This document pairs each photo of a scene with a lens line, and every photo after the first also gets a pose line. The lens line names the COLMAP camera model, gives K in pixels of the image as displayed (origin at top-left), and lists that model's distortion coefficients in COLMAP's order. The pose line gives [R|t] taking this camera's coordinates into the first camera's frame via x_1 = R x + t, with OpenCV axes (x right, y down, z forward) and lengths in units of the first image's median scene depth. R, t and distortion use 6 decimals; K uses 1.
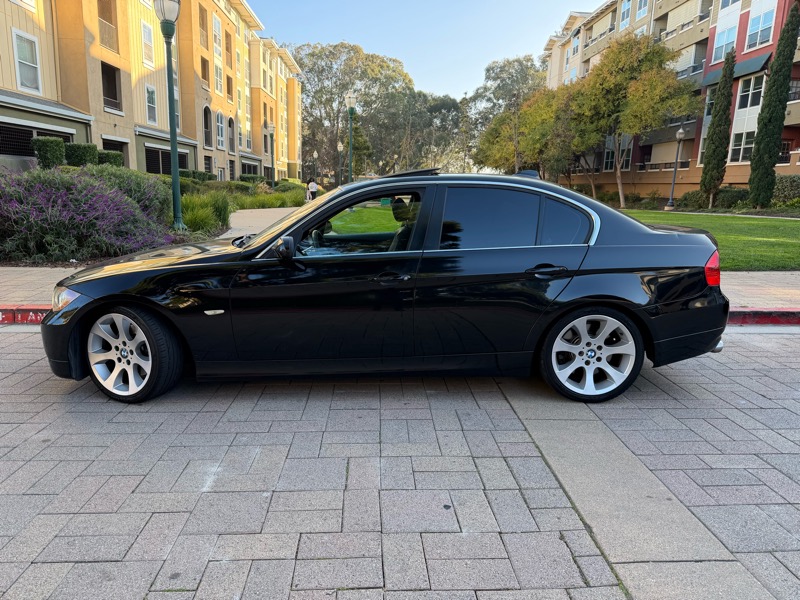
lens RADIAL K [[555.9, 0, 395.5], [0, 555.9, 303.8], [0, 0, 1]] dist [0.026919, -0.033401]
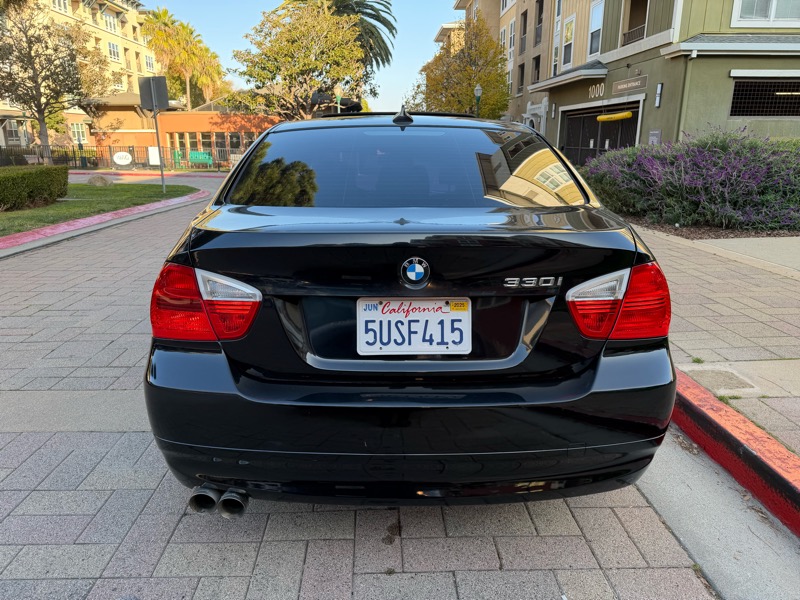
lens RADIAL K [[566.0, 0, 395.1], [0, 566.0, 287.5], [0, 0, 1]] dist [0.028702, -0.038687]
pose [[-0.001412, 0.222337, -0.974969, 0.097256], [-0.204888, 0.954222, 0.217902, -0.020121], [0.978784, 0.200067, 0.044207, 0.110454]]
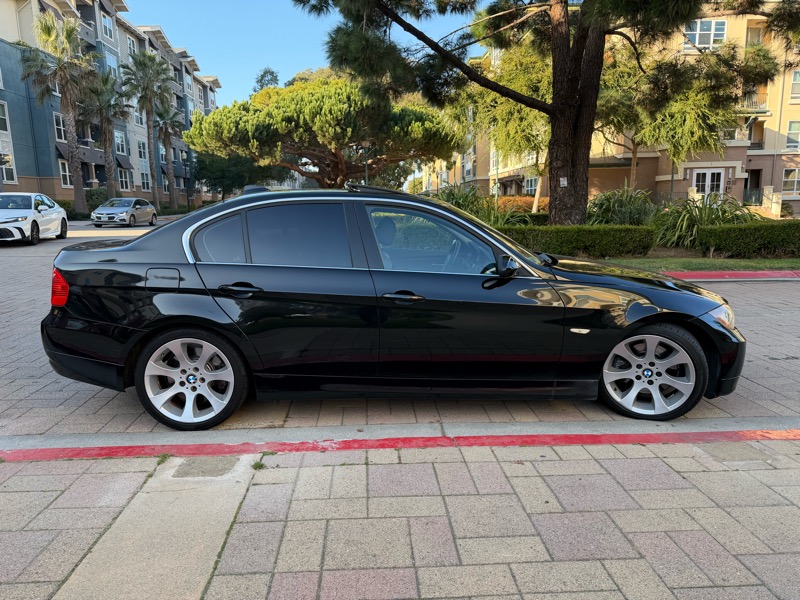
lens RADIAL K [[558.4, 0, 397.9], [0, 558.4, 300.8], [0, 0, 1]] dist [0.035789, -0.041097]
pose [[-0.999690, -0.003531, -0.024648, 0.001273], [-0.012446, 0.928213, 0.371842, -0.046147], [0.021566, 0.372034, -0.927969, 0.218649]]
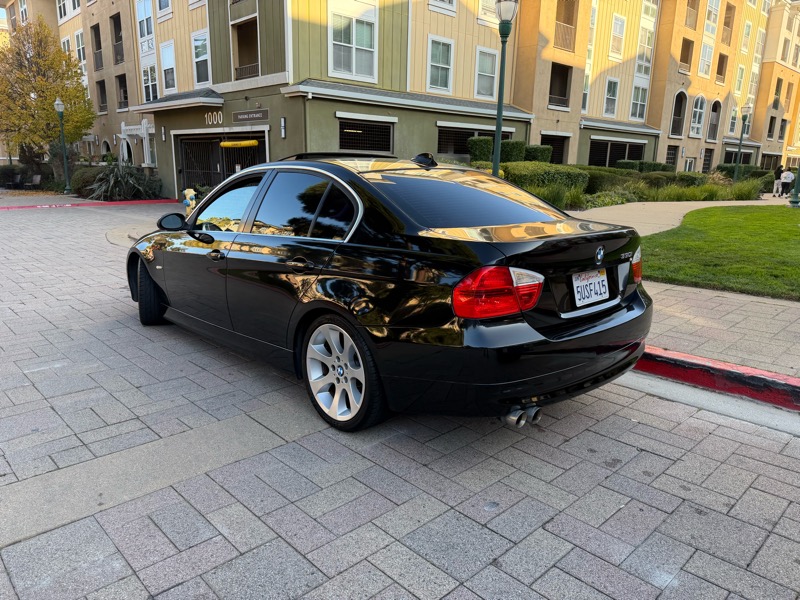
lens RADIAL K [[558.4, 0, 397.9], [0, 558.4, 300.8], [0, 0, 1]] dist [0.035789, -0.041097]
pose [[0.662553, 0.157851, -0.732193, 0.094672], [-0.153261, 0.985429, 0.073760, -0.008341], [0.733167, 0.063347, 0.677092, 0.046128]]
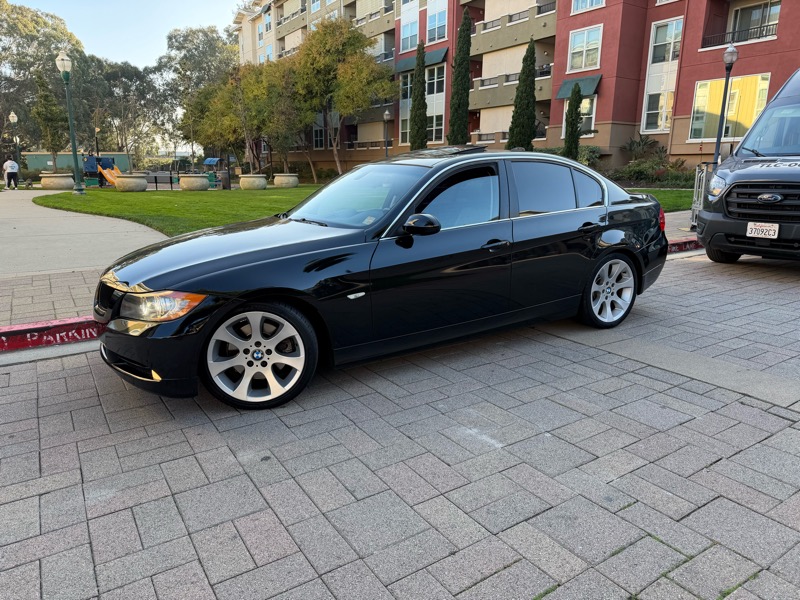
lens RADIAL K [[558.4, 0, 397.9], [0, 558.4, 300.8], [0, 0, 1]] dist [0.035789, -0.041097]
pose [[0.862480, -0.134472, 0.487899, -0.066841], [0.118701, 0.990912, 0.063276, -0.002544], [-0.491974, 0.003340, 0.870604, 0.010059]]
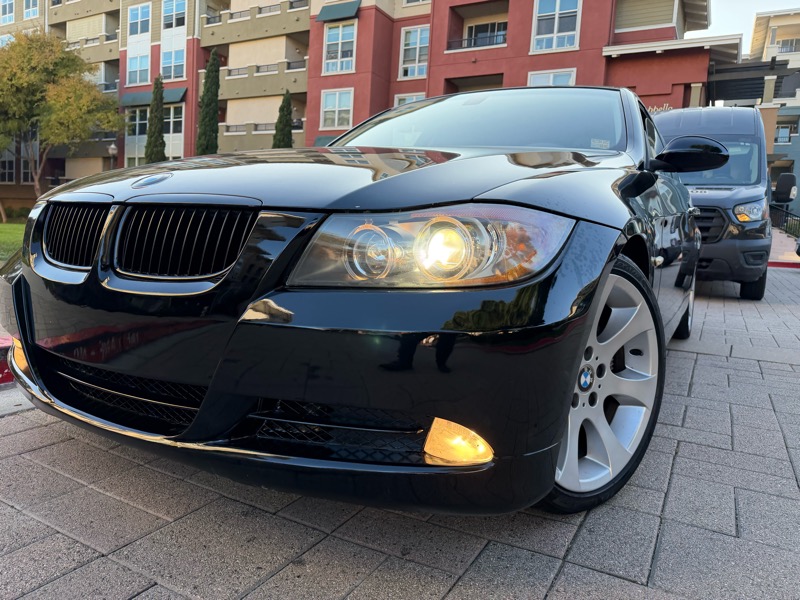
lens RADIAL K [[569.0, 0, 400.1], [0, 569.0, 291.0], [0, 0, 1]] dist [0.002891, -0.008087]
pose [[0.521780, -0.071178, 0.850106, -0.082488], [0.130576, 0.991434, 0.002867, 0.000942], [-0.843028, 0.109508, 0.526605, 0.083212]]
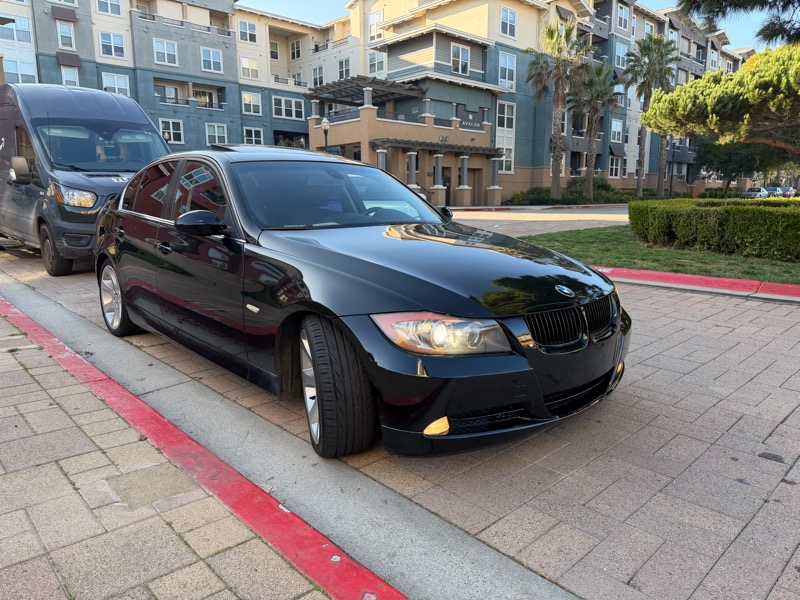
lens RADIAL K [[563.6, 0, 396.3], [0, 563.6, 298.0], [0, 0, 1]] dist [0.027962, -0.032488]
pose [[-0.659100, -0.151478, 0.736642, -0.097524], [0.145163, 0.935461, 0.322244, -0.030866], [-0.737912, 0.319324, -0.594573, 0.167009]]
